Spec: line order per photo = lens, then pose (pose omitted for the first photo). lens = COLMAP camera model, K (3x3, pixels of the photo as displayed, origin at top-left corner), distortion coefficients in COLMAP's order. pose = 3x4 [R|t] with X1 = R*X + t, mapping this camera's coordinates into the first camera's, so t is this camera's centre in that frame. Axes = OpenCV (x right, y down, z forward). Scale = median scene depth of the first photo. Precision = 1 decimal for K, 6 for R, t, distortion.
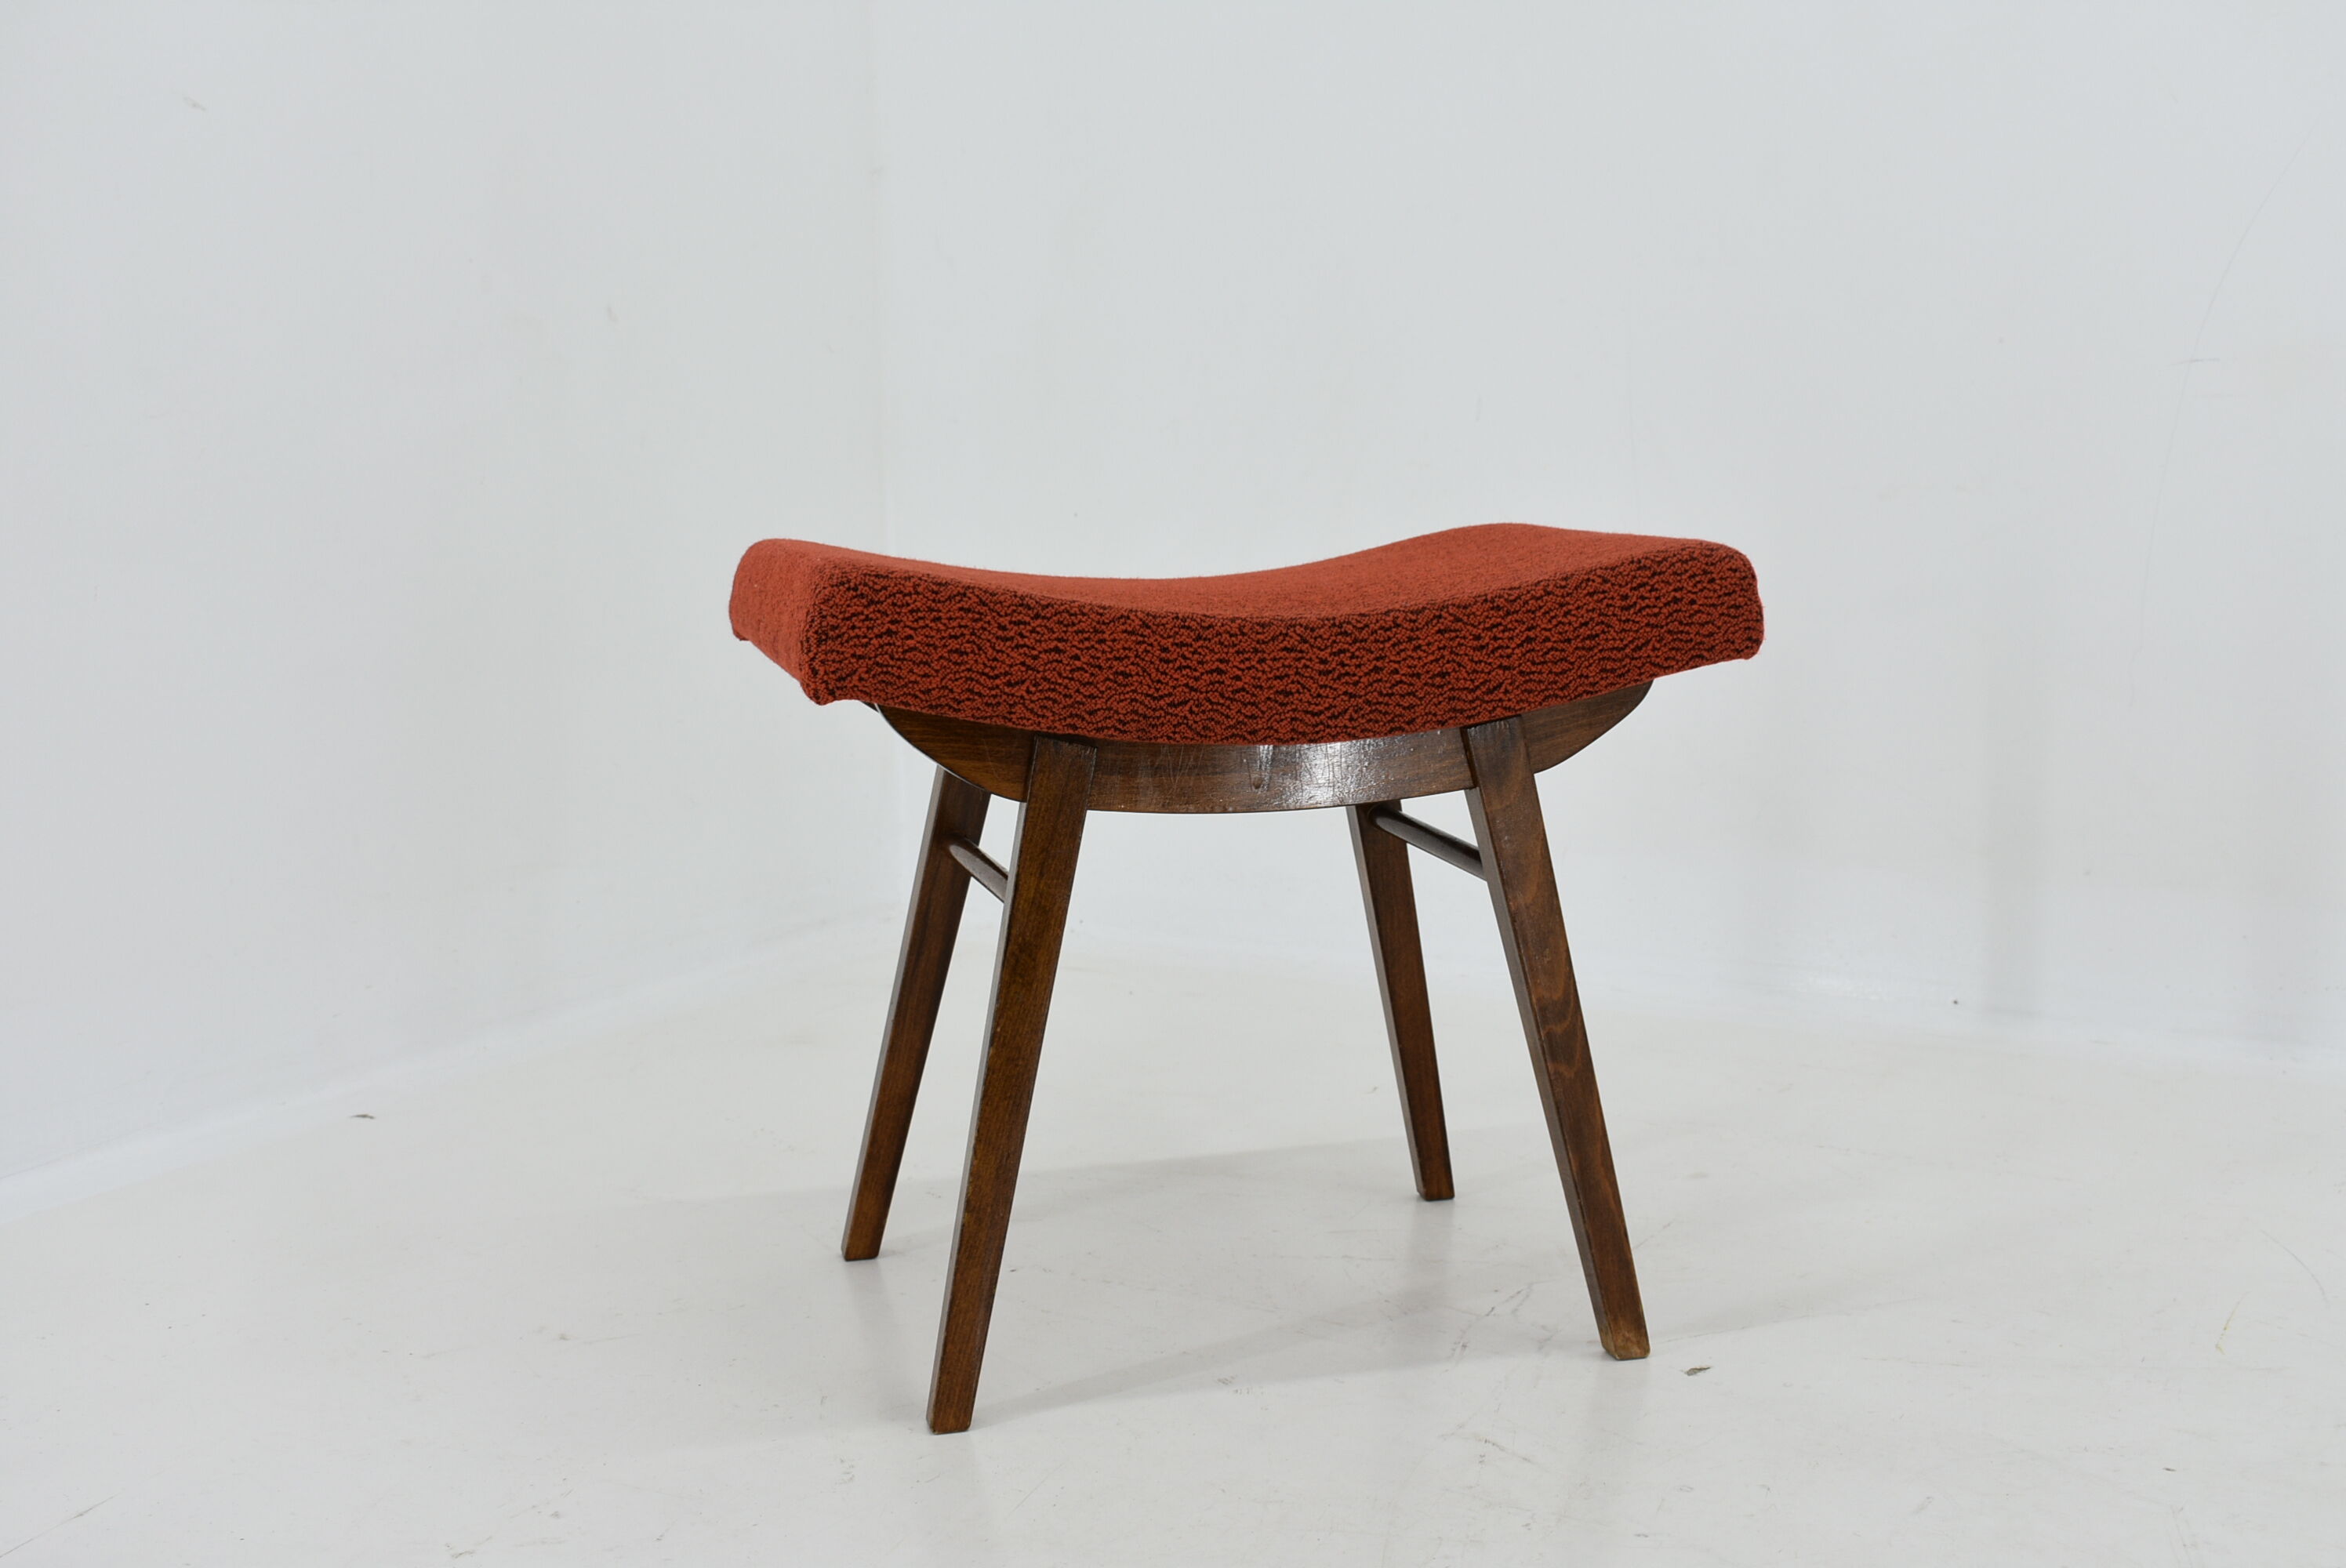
lens RADIAL K [[2756.3, 0, 1173.0], [0, 2756.3, 784.0], [0, 0, 1]] dist [-0.030160, -0.018983]
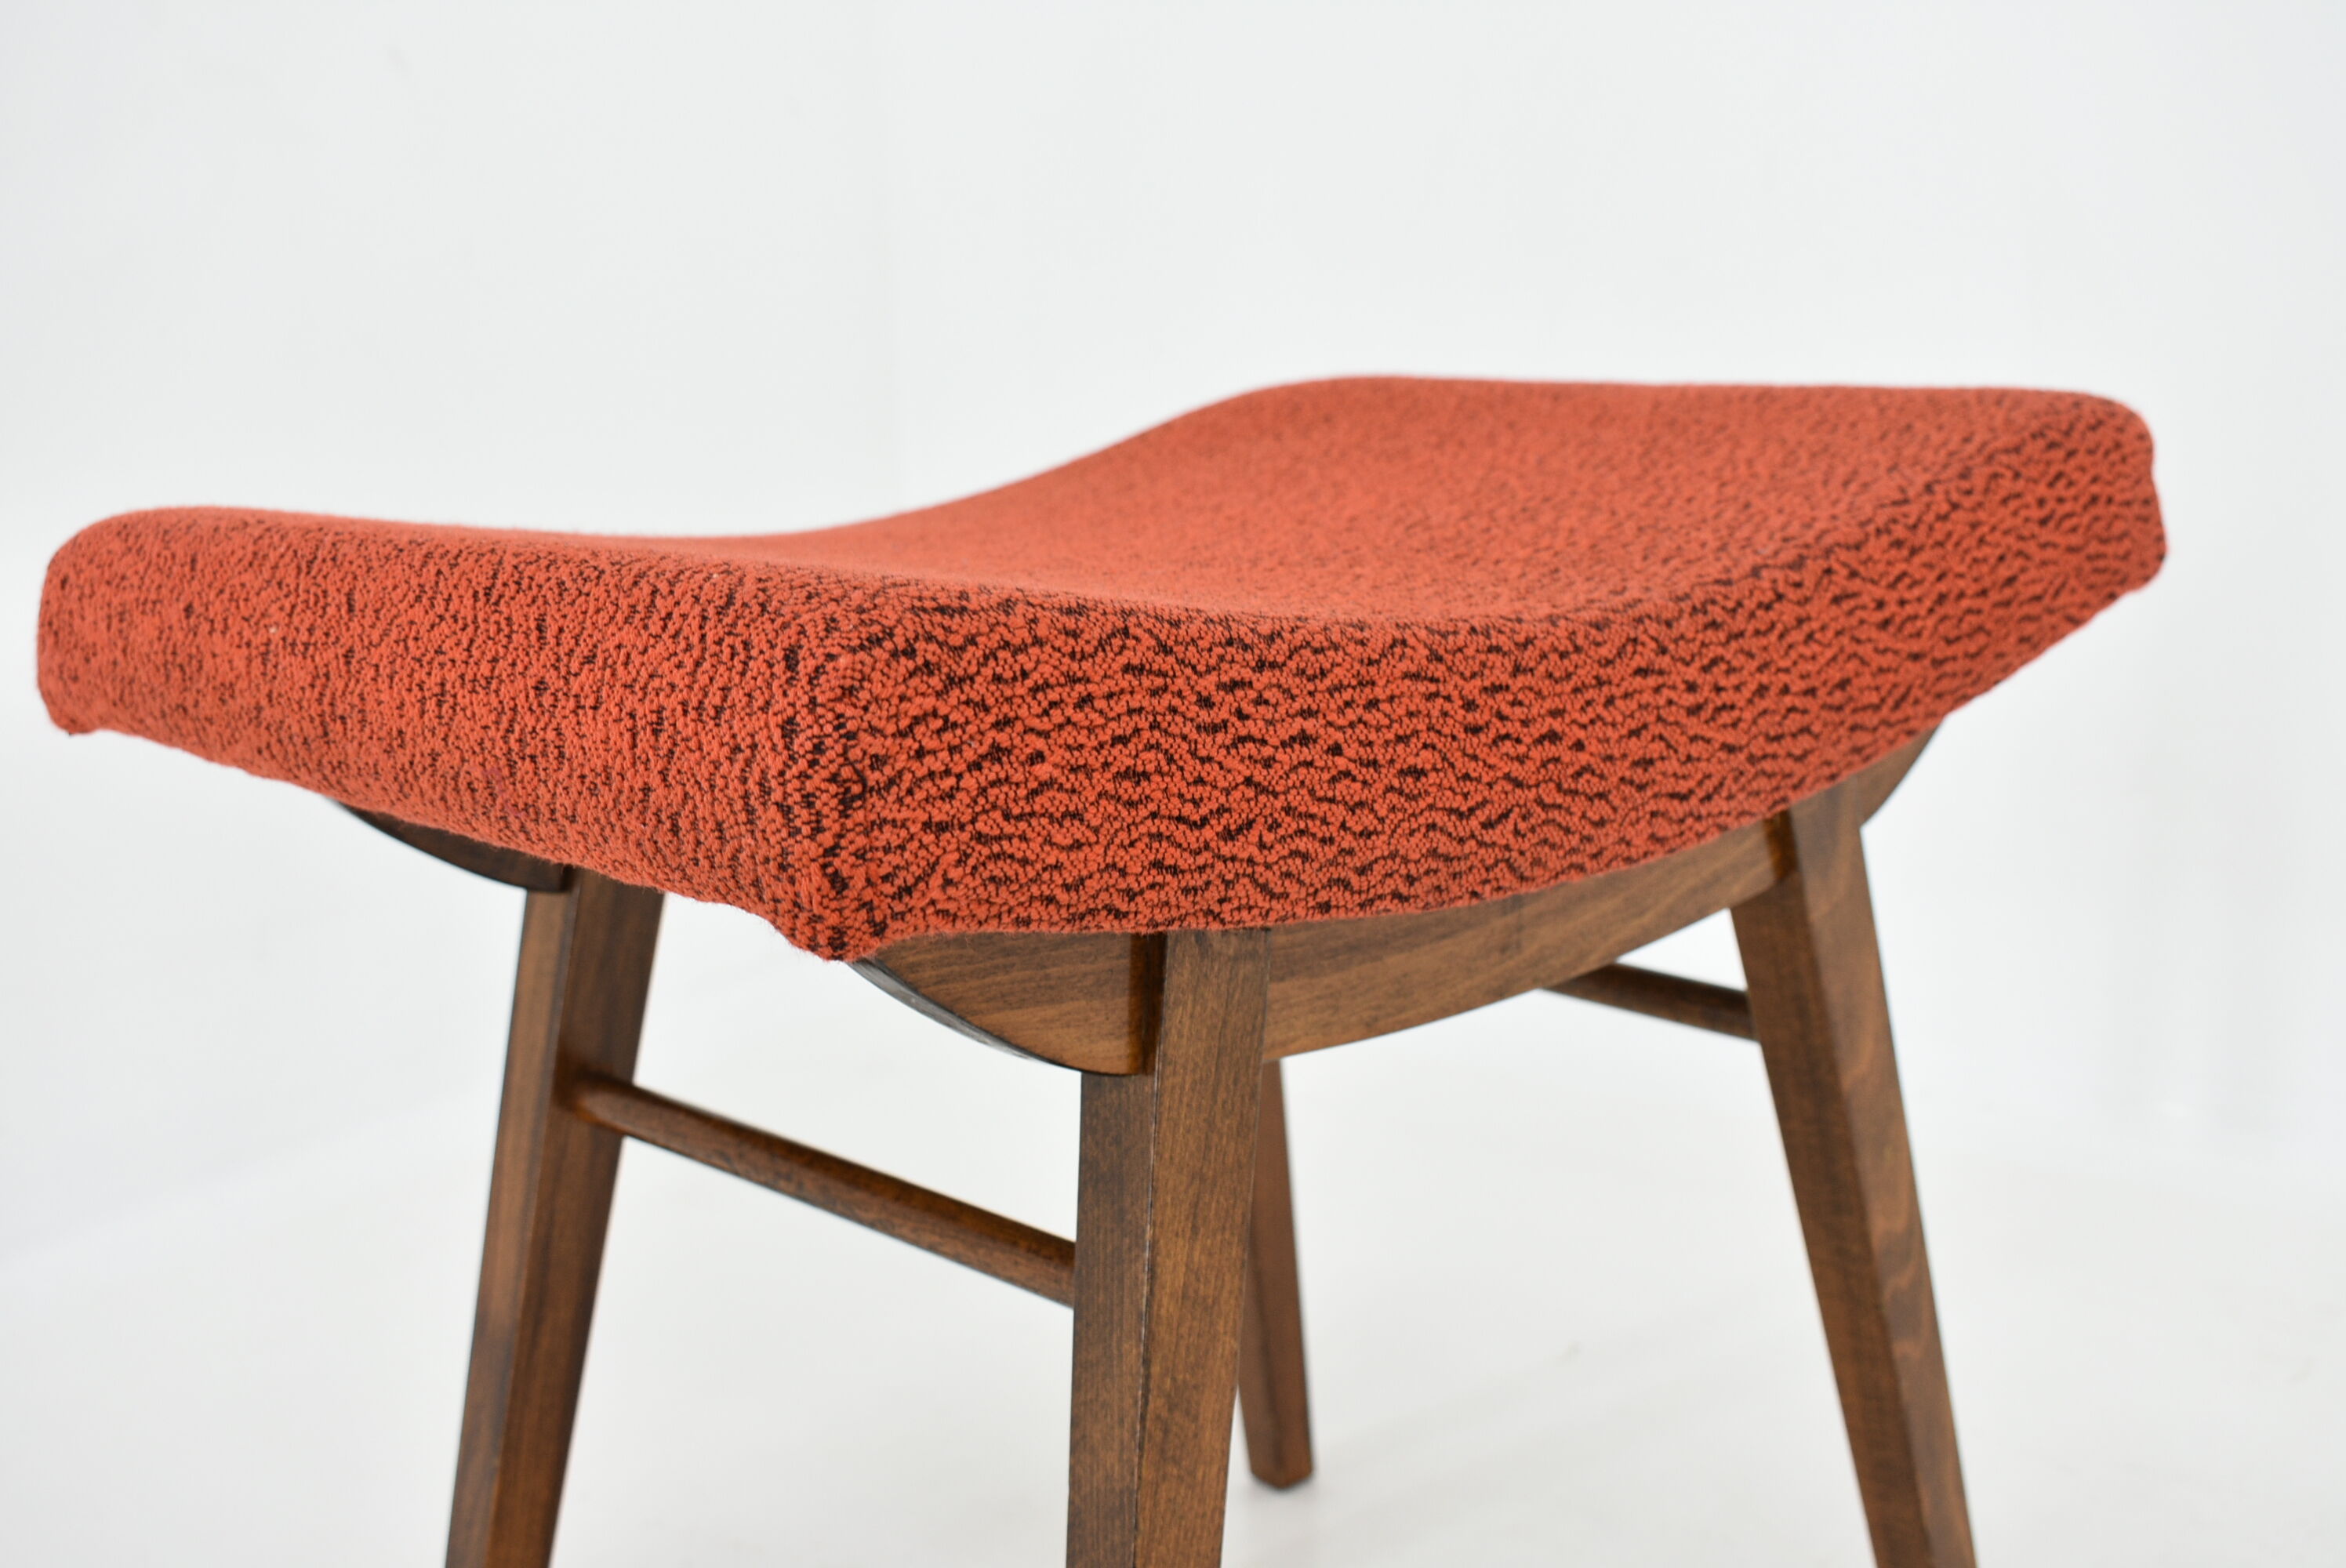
lens RADIAL K [[2763.3, 0, 1173.0], [0, 2763.3, 784.0], [0, 0, 1]] dist [-0.030049, -0.006184]
pose [[0.876794, -0.125890, 0.464095, -0.250364], [0.097445, 0.991614, 0.084886, -0.077290], [-0.470890, -0.029204, 0.881709, 0.615272]]
